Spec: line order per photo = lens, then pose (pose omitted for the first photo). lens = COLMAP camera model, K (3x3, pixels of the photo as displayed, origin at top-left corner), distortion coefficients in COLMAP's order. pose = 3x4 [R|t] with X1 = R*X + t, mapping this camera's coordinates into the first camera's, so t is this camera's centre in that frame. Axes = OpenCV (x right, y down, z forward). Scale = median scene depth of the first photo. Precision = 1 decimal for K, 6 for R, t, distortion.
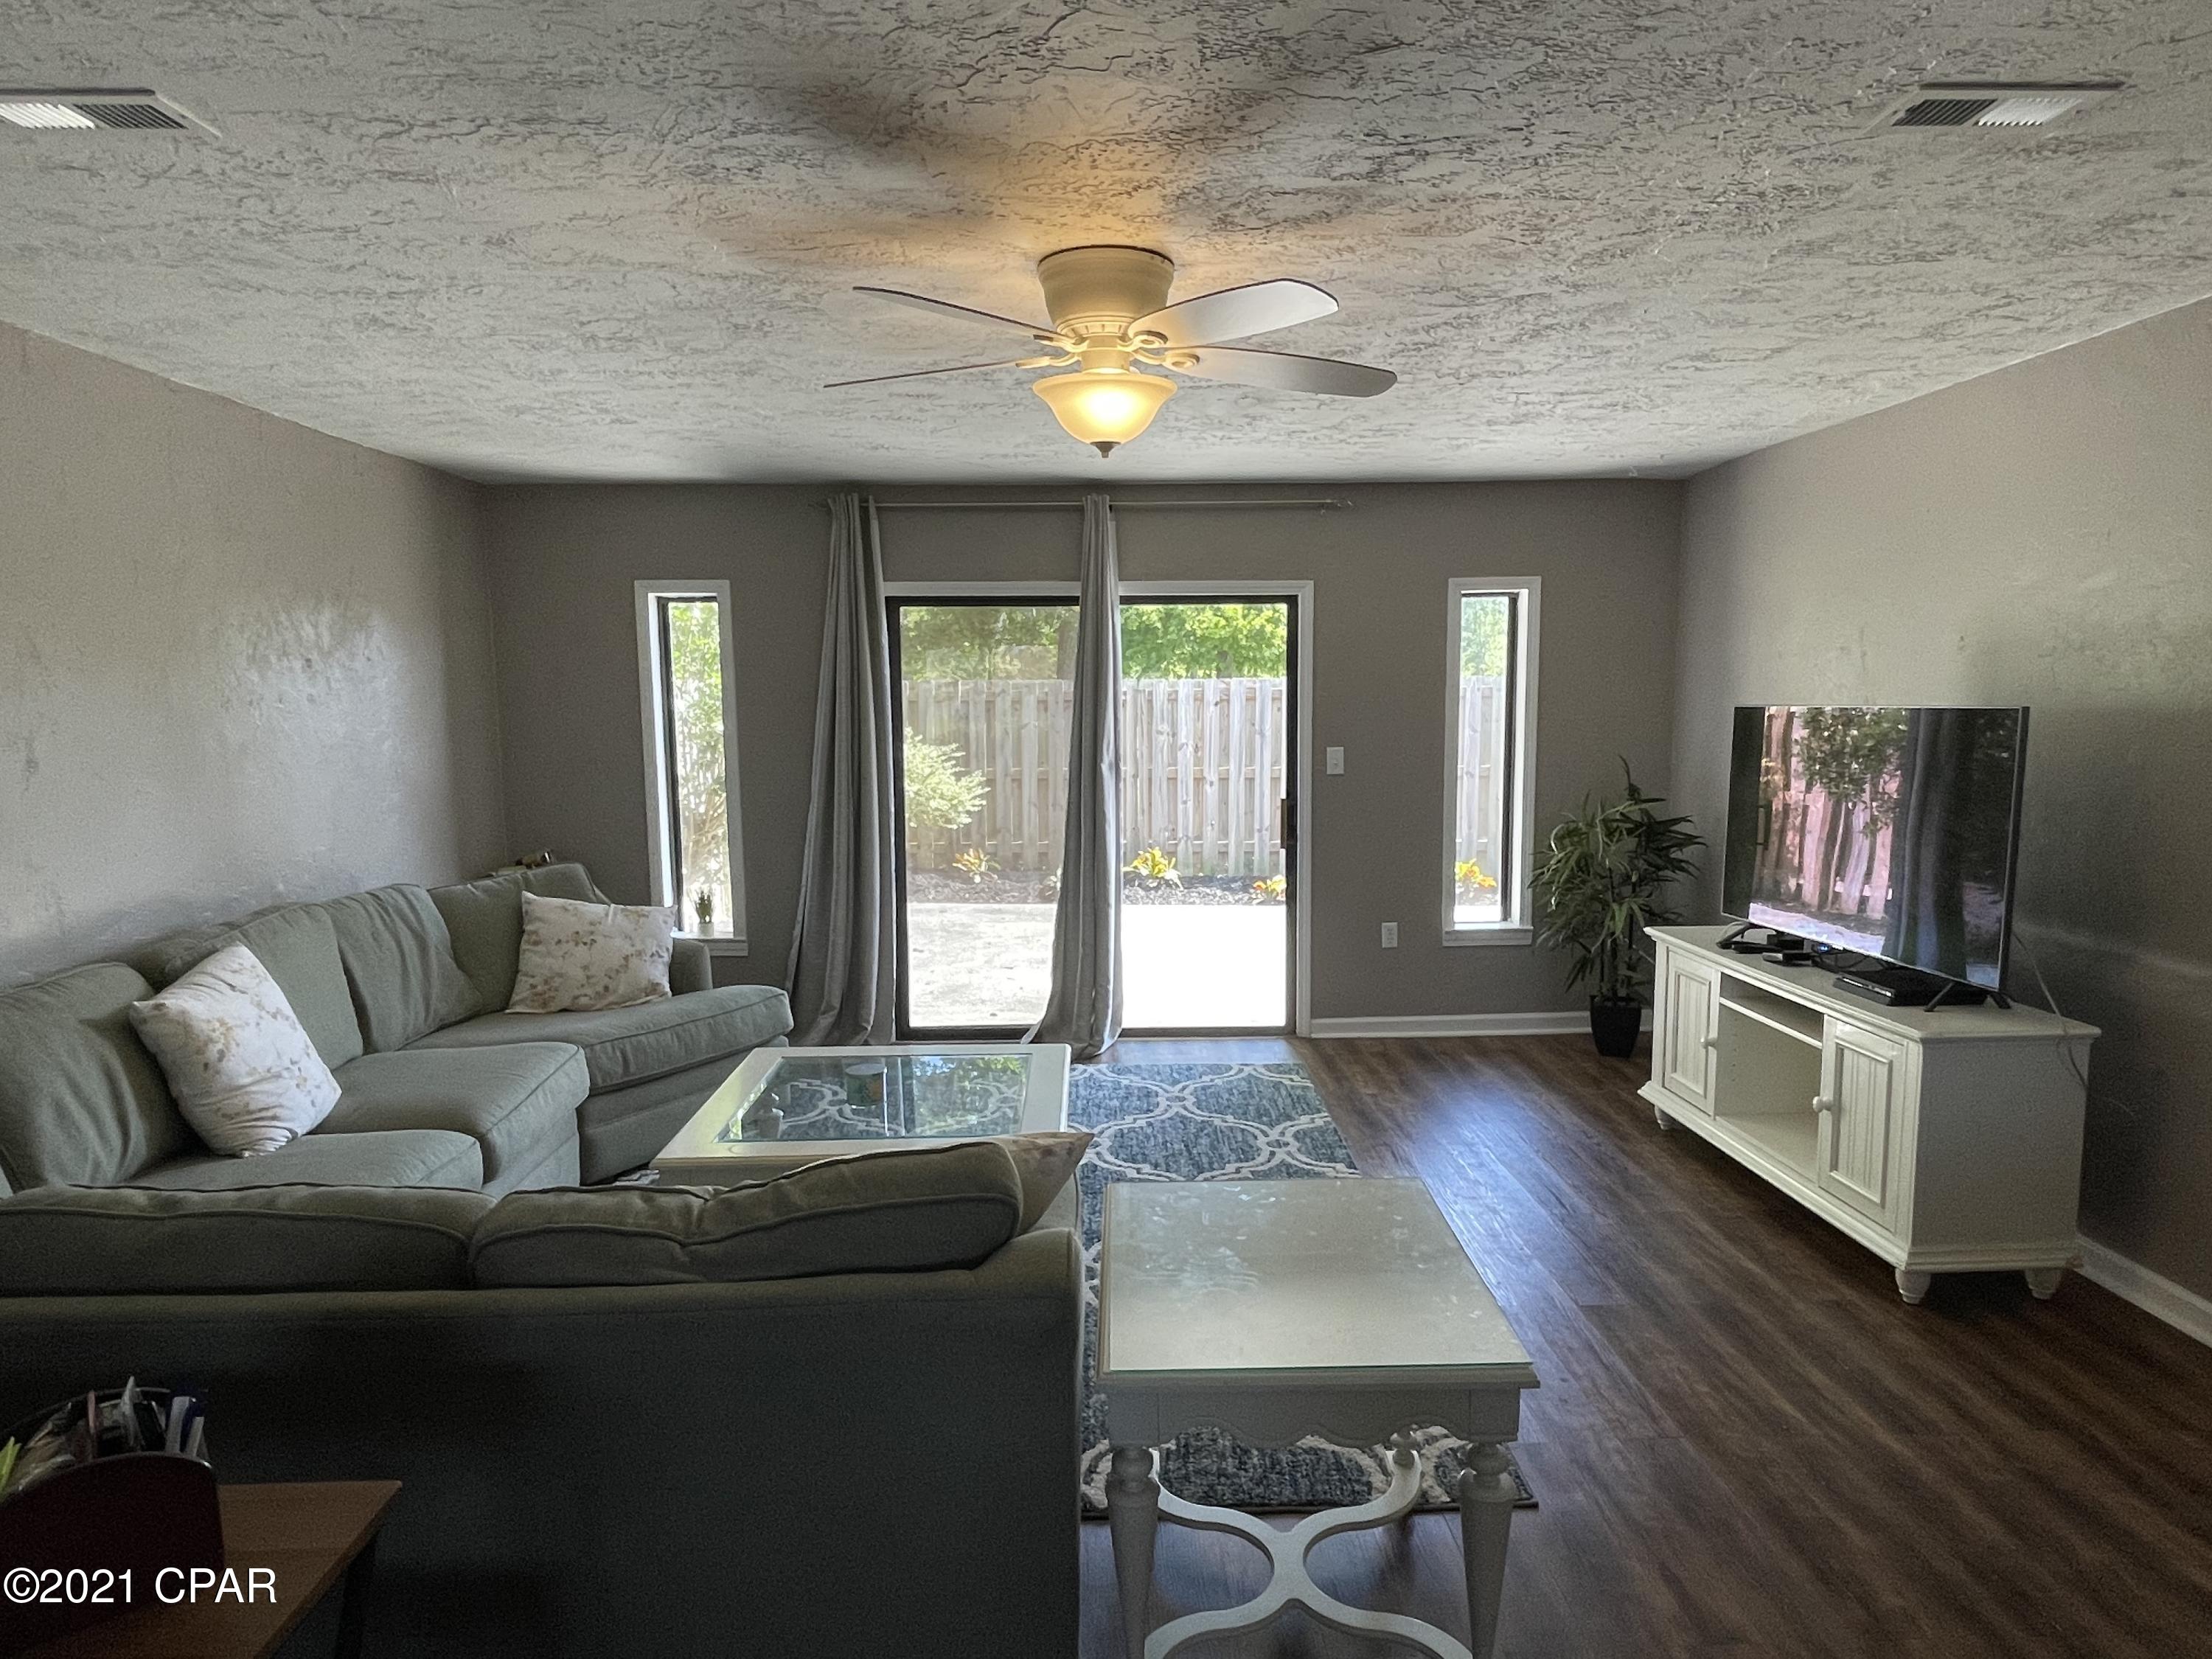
lens RADIAL K [[1323.9, 0, 1108.4], [0, 1323.9, 847.5], [0, 0, 1]] dist [-0.002516, -0.001176]
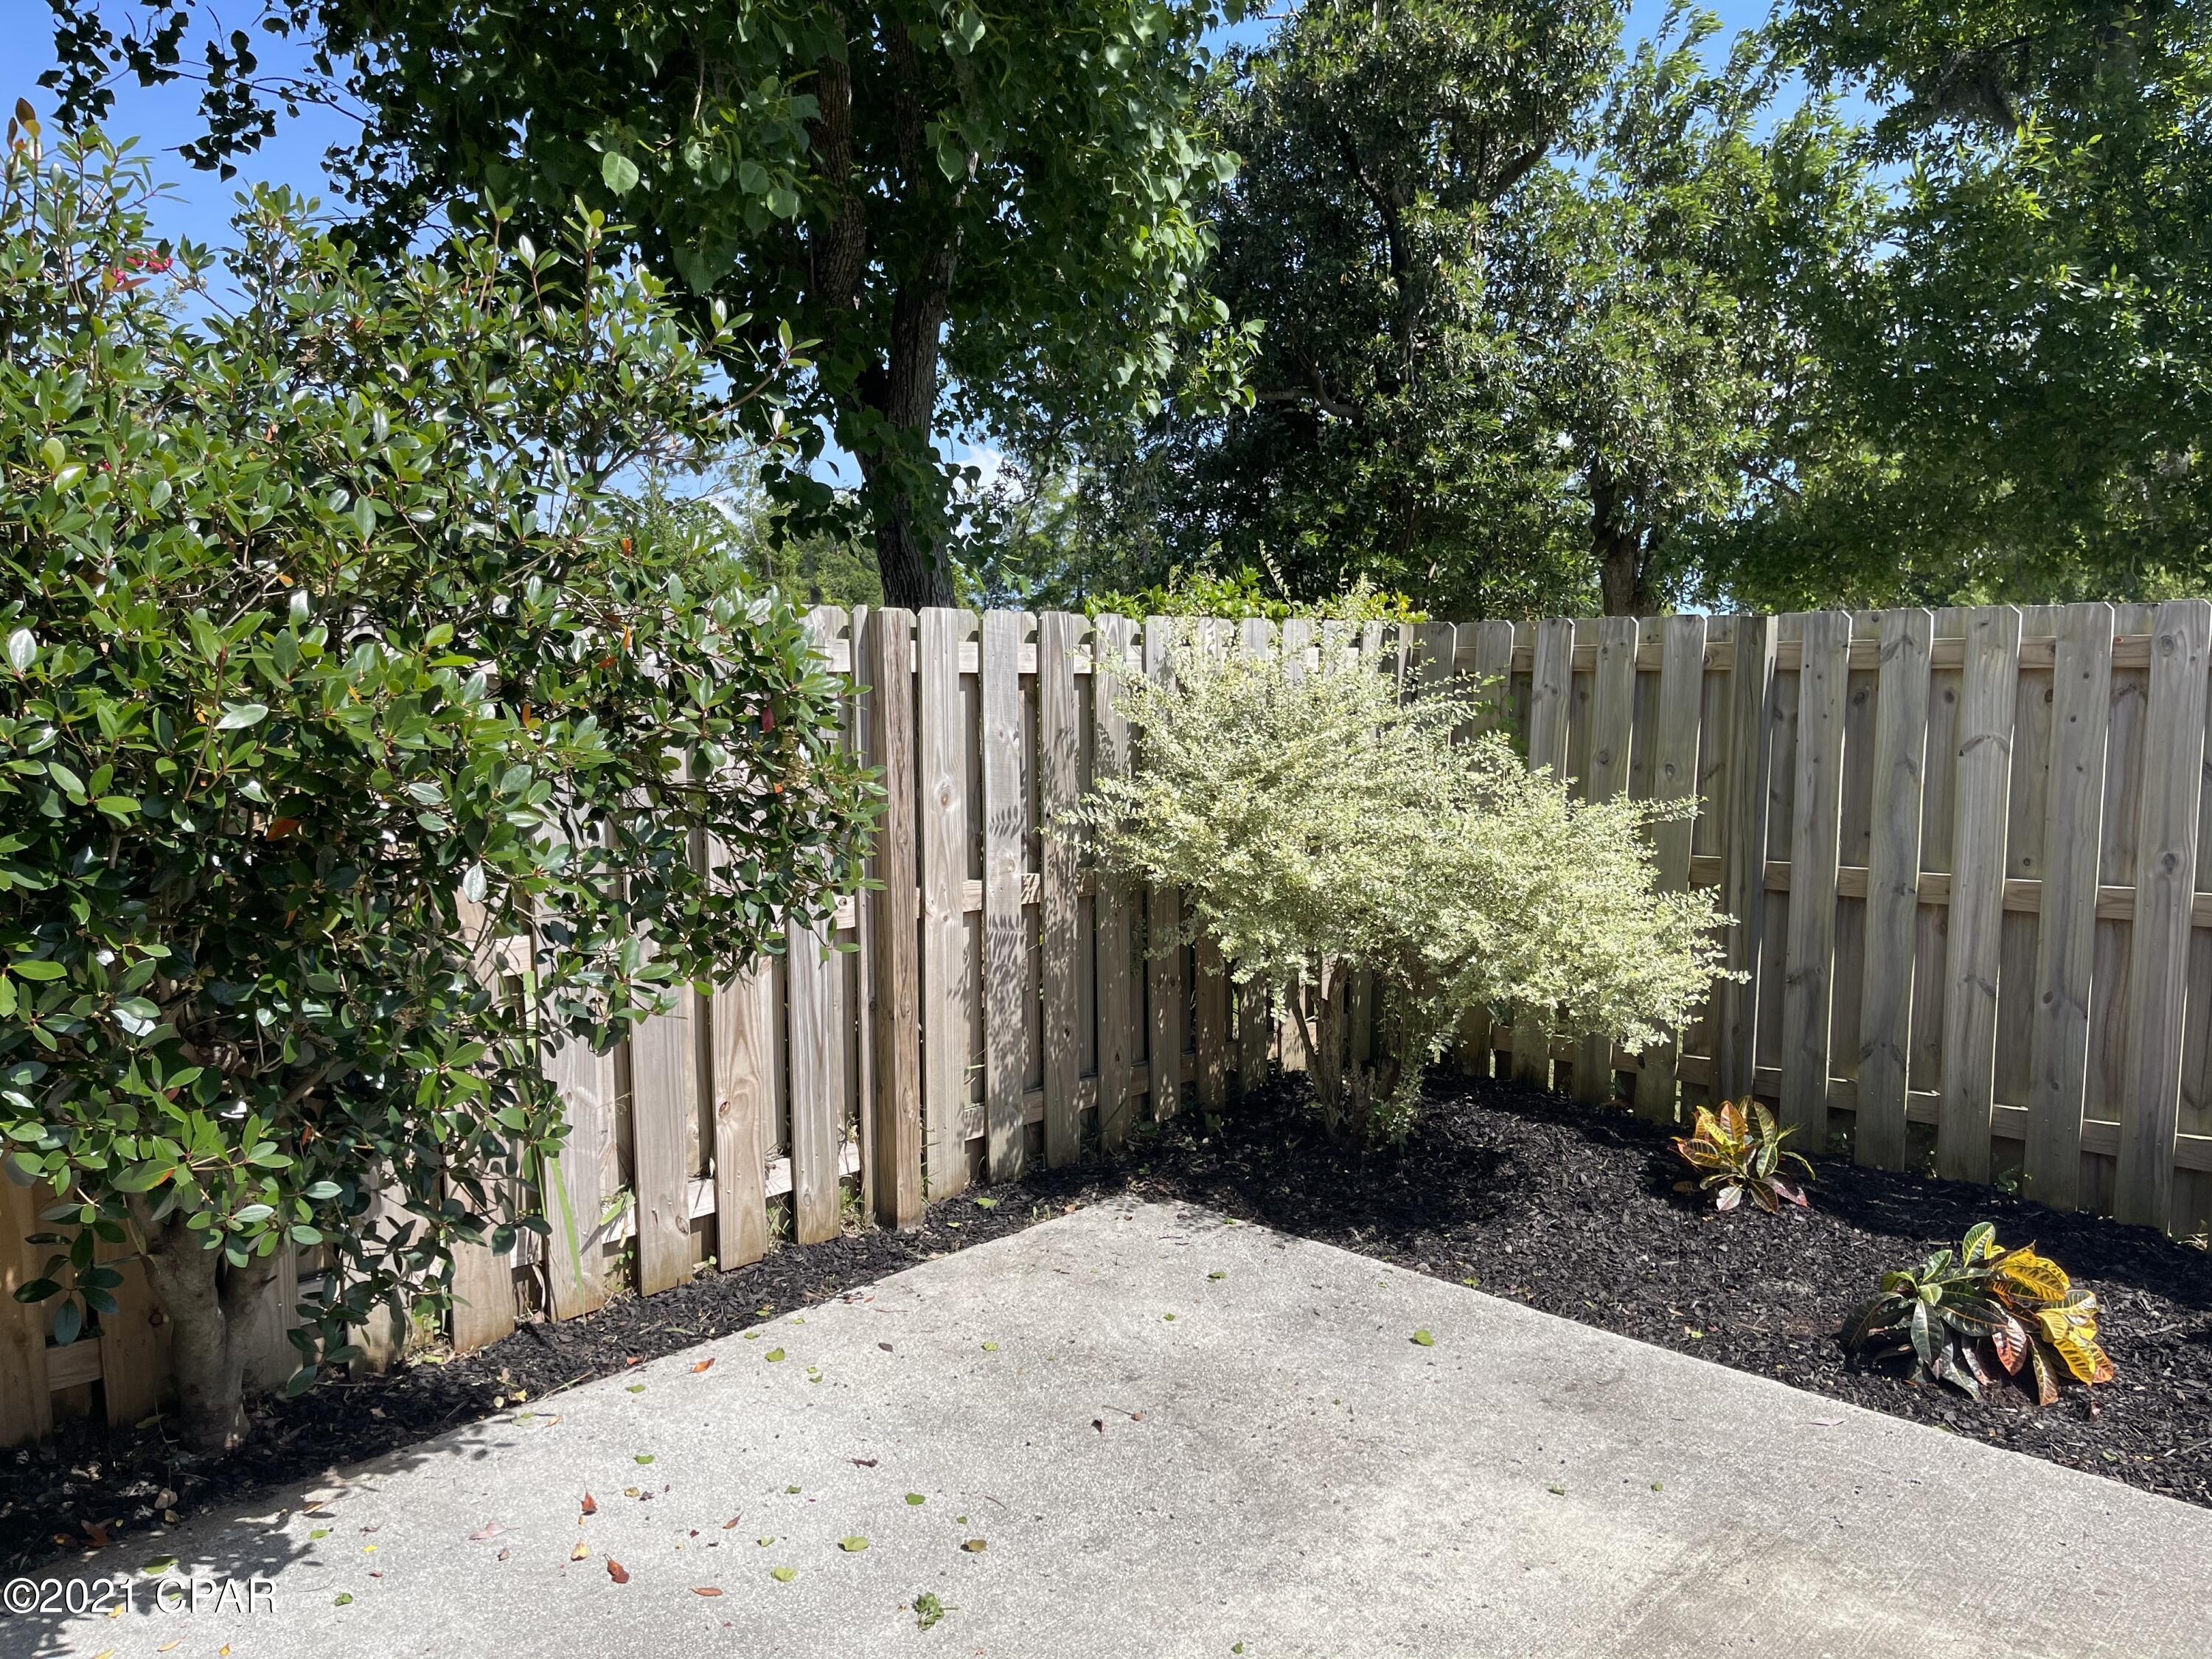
lens RADIAL K [[1673.0, 0, 1106.0], [0, 1673.0, 829.5], [0, 0, 1]] dist [0.093873, -0.121549]
pose [[0.724161, 0.066734, -0.686394, 0.164907], [-0.077807, 0.996858, 0.014831, -0.138943], [0.685228, 0.042666, 0.727078, 1.253651]]
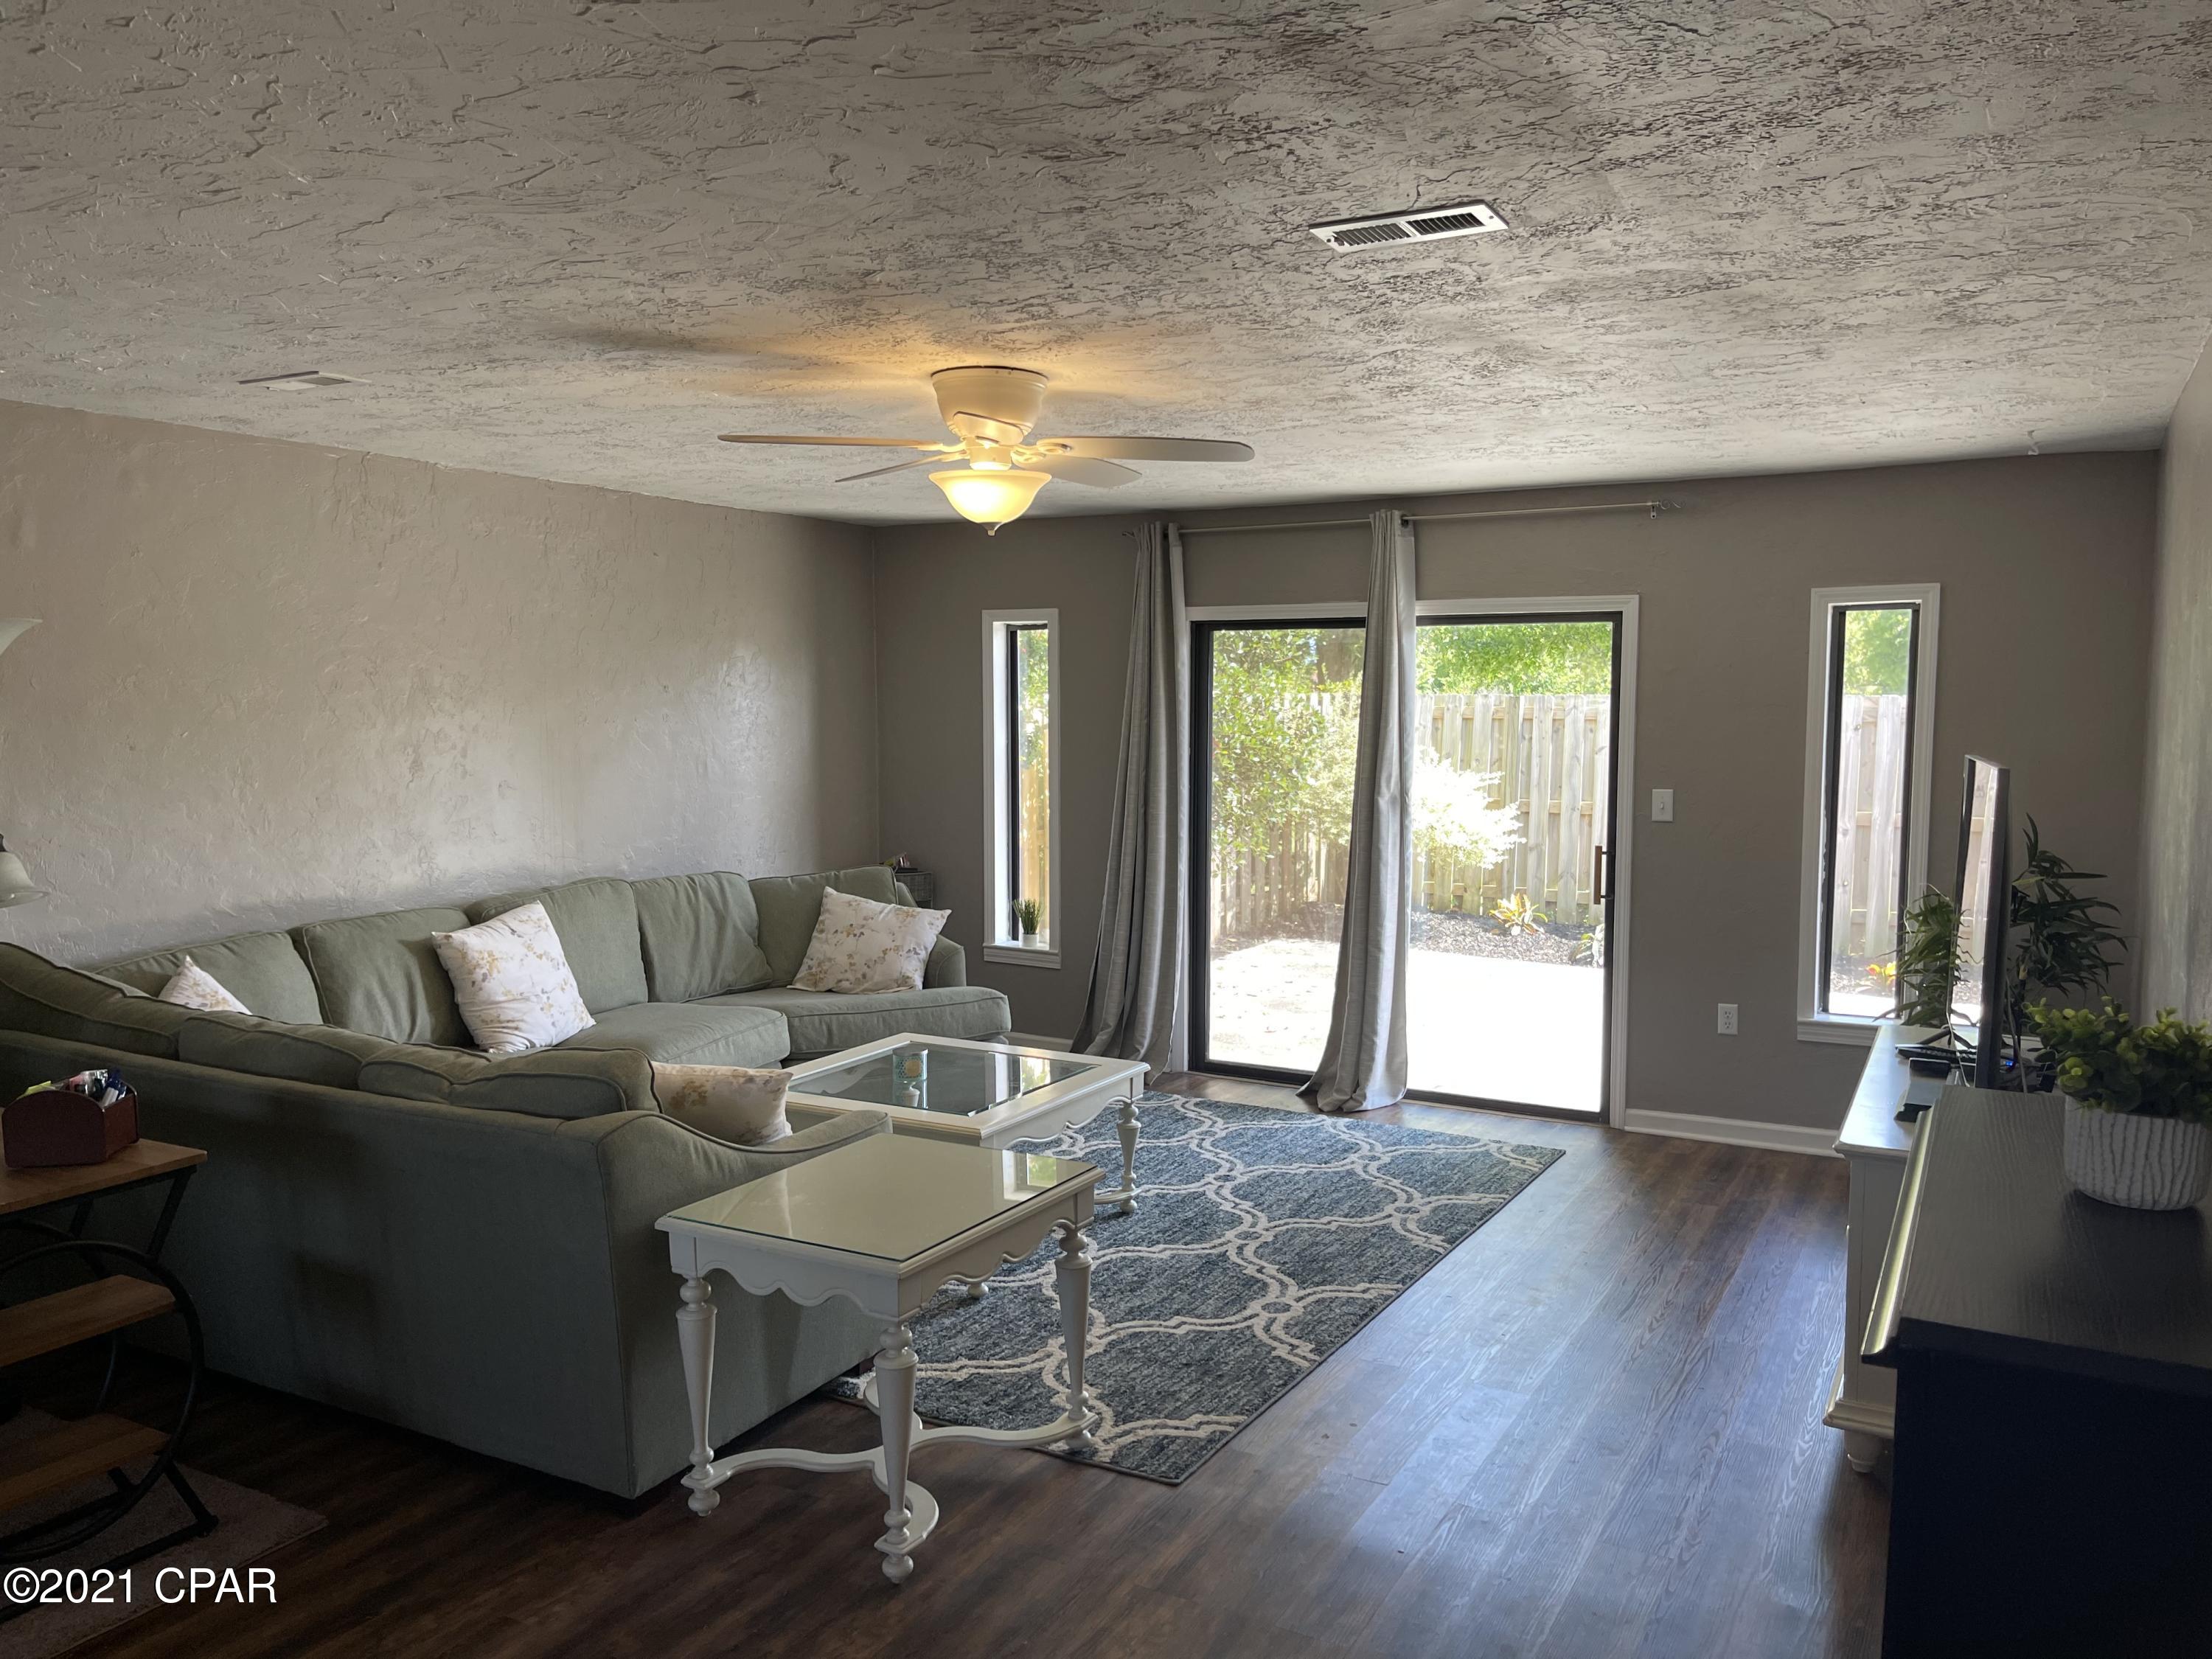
lens RADIAL K [[1673.0, 0, 1106.0], [0, 1673.0, 829.5], [0, 0, 1]] dist [0.093873, -0.121549]
pose [[0.860623, 0.051085, -0.506675, 0.470892], [-0.069472, 0.997432, -0.017438, -0.007137], [0.504482, 0.050207, 0.861961, -0.126111]]
